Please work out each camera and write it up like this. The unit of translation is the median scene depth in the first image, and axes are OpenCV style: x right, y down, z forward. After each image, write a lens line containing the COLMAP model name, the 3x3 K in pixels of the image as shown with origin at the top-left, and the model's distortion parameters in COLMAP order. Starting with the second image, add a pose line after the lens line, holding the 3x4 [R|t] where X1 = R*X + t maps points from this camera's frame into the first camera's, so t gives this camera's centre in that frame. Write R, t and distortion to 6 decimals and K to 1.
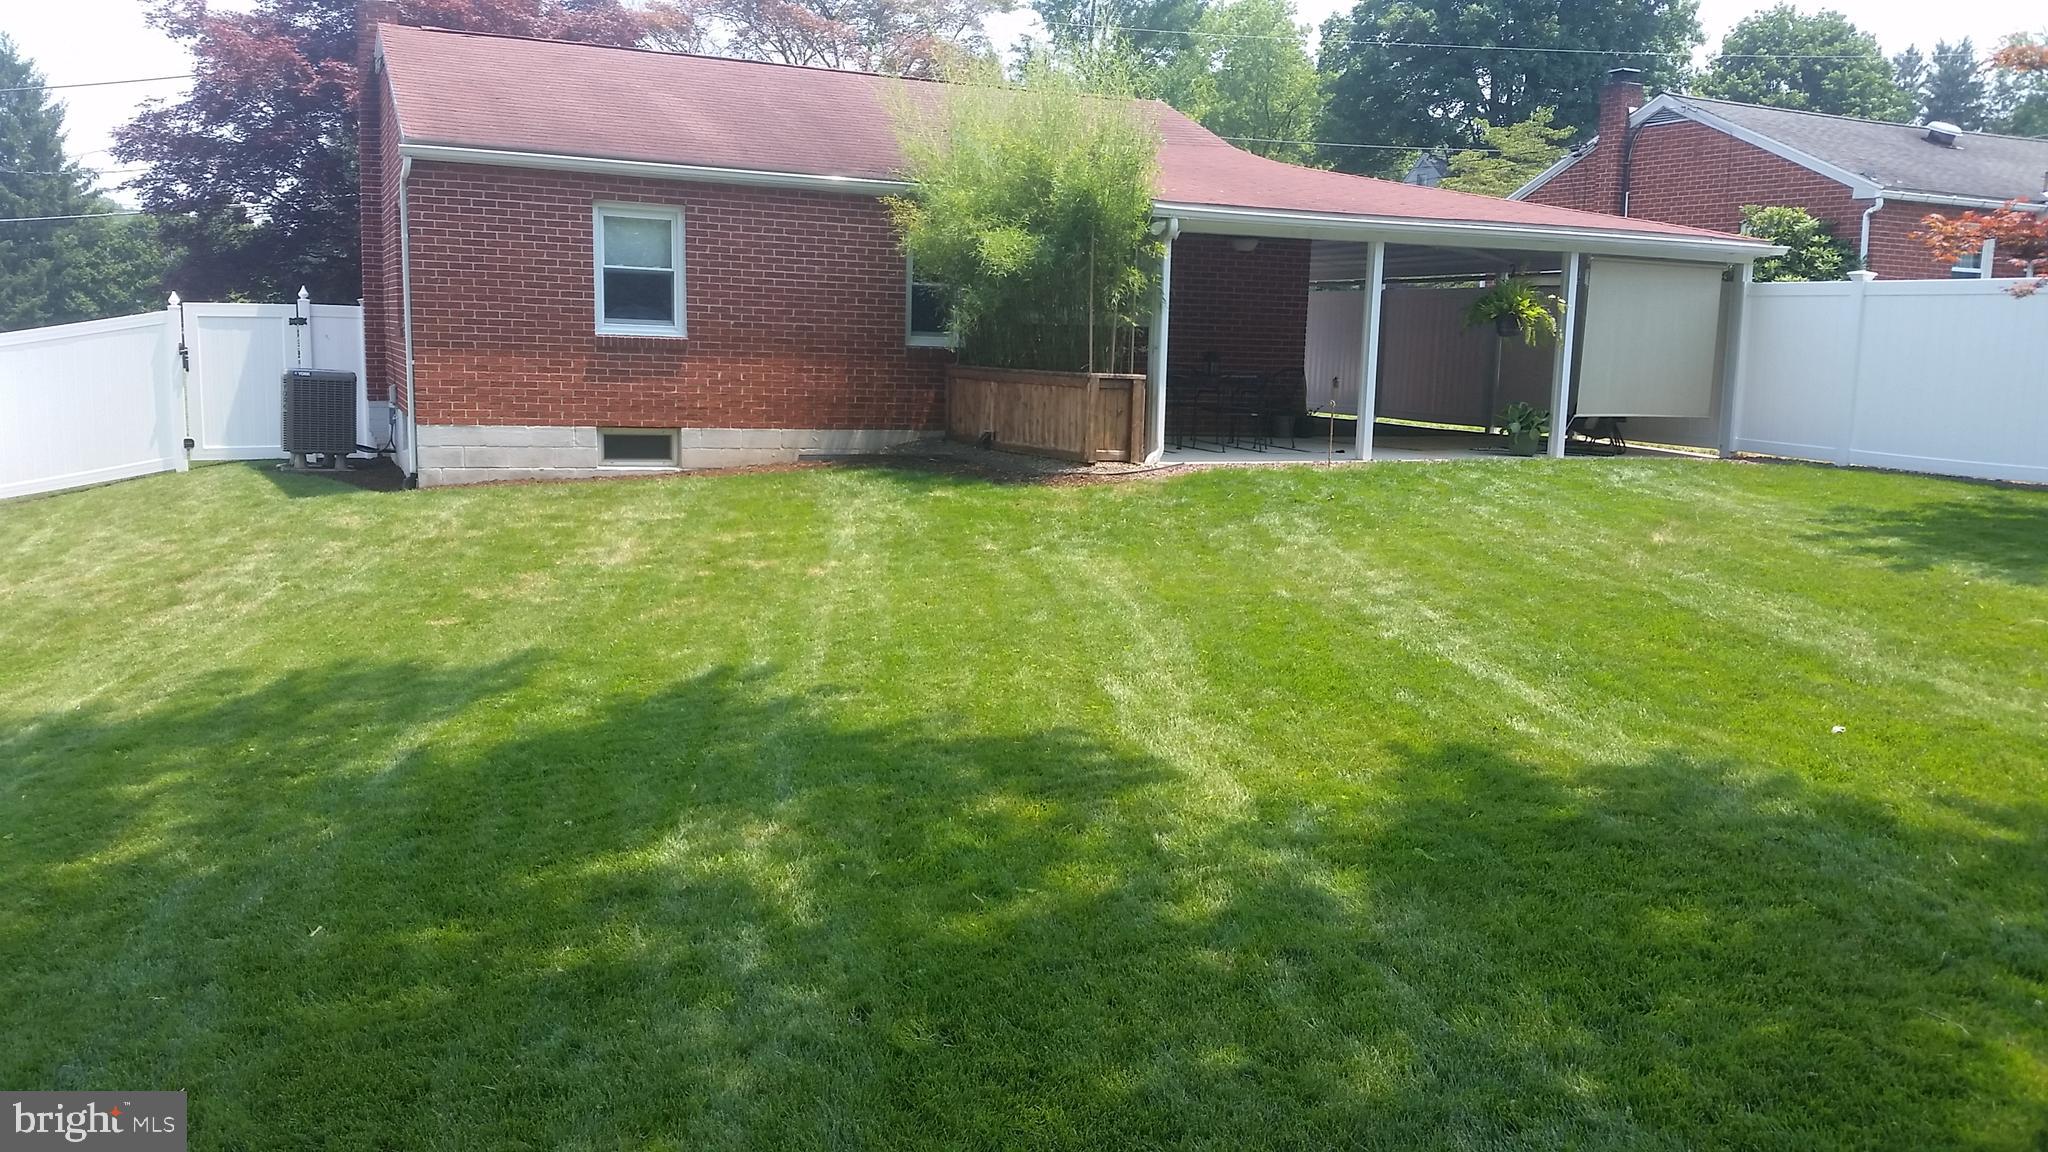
lens RADIAL K [[1737.7, 0, 1024.0], [0, 1737.7, 576.0], [0, 0, 1]] dist [0.083944, -0.007877]
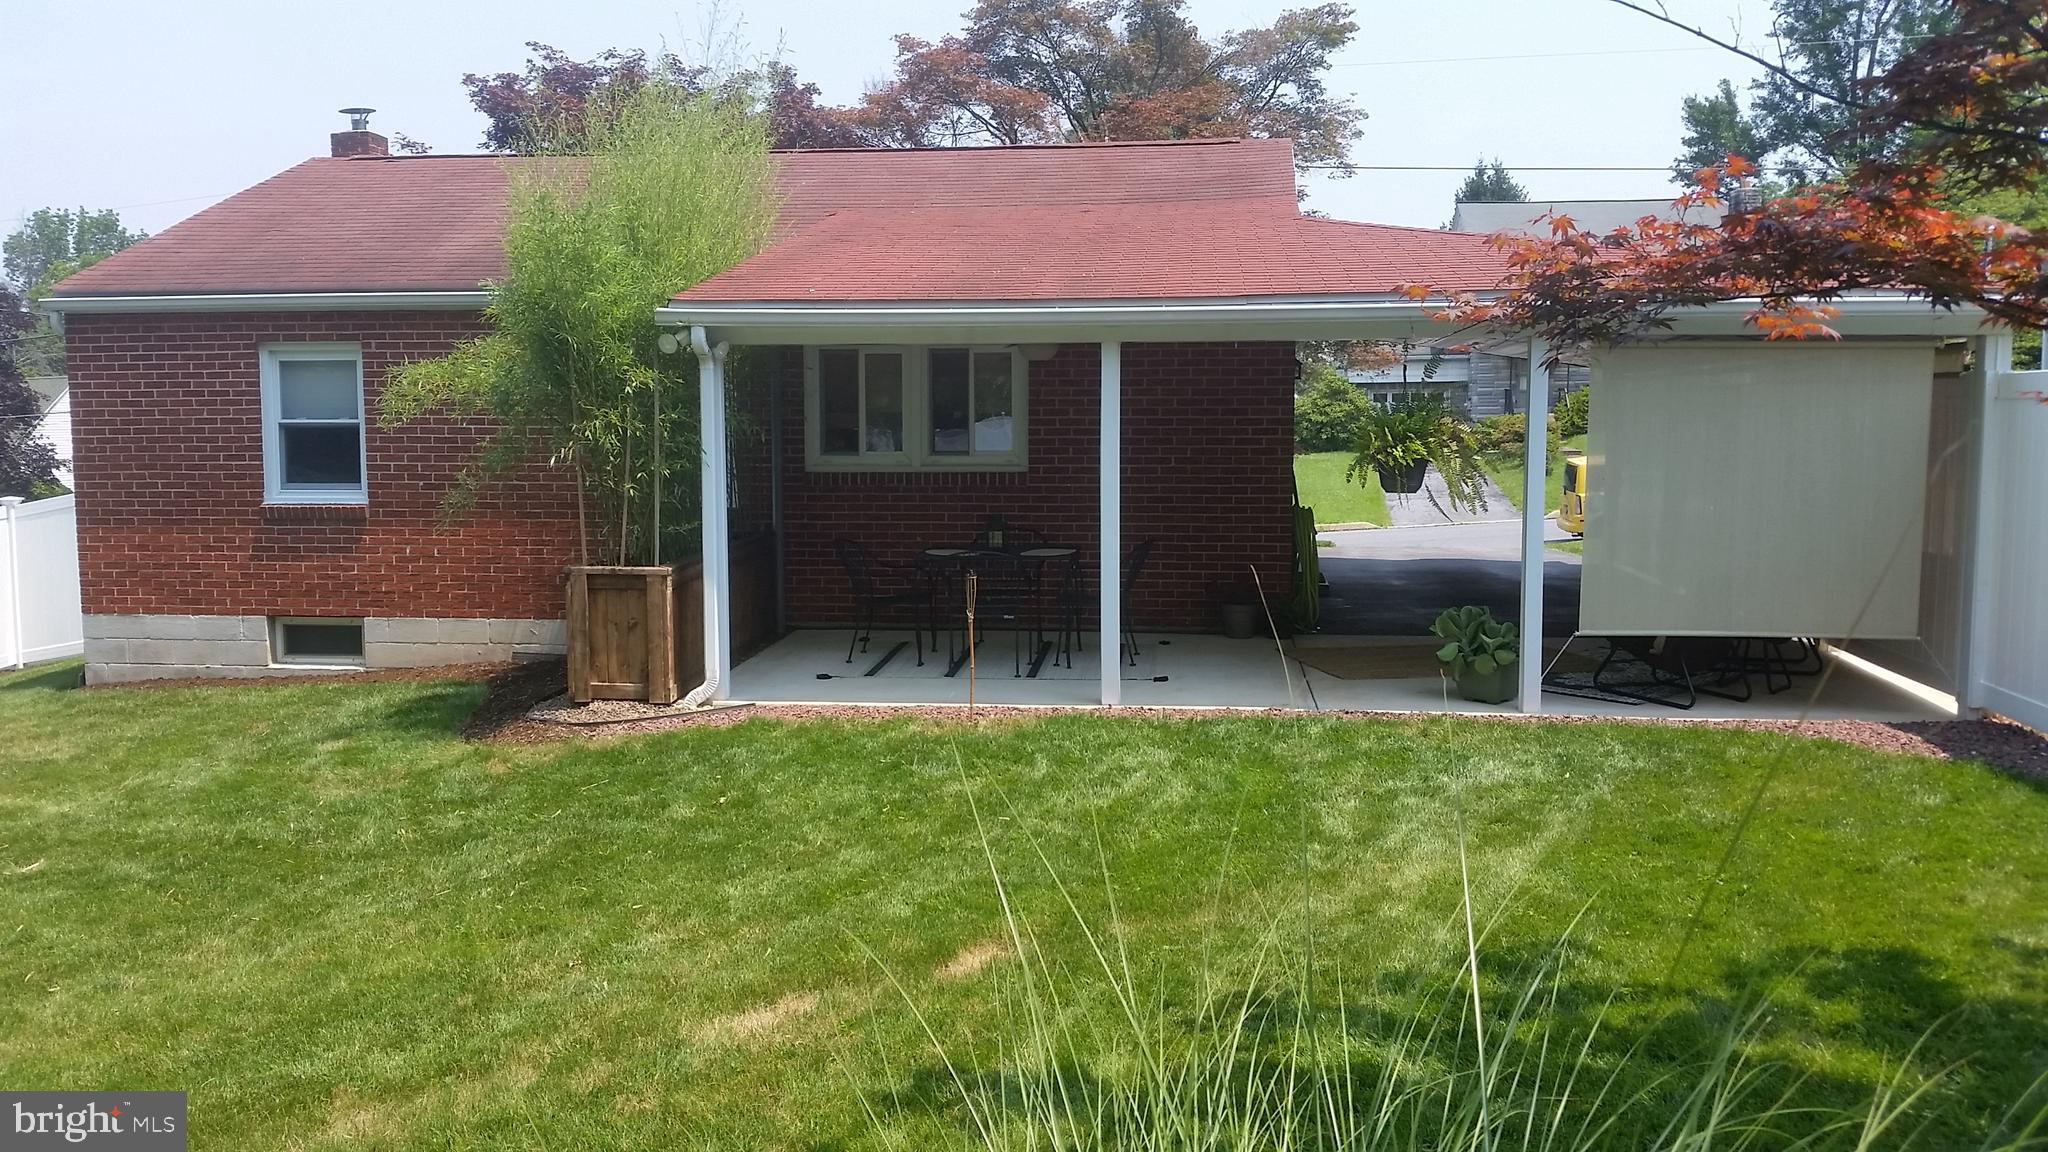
lens RADIAL K [[1763.0, 0, 921.2], [0, 1763.0, 582.5], [0, 0, 1]] dist [-0.019970, -0.009764]
pose [[0.863972, 0.012590, -0.503383, 0.437722], [-0.036157, 0.998658, -0.037079, -0.082009], [0.502240, 0.050235, 0.863268, 0.444473]]
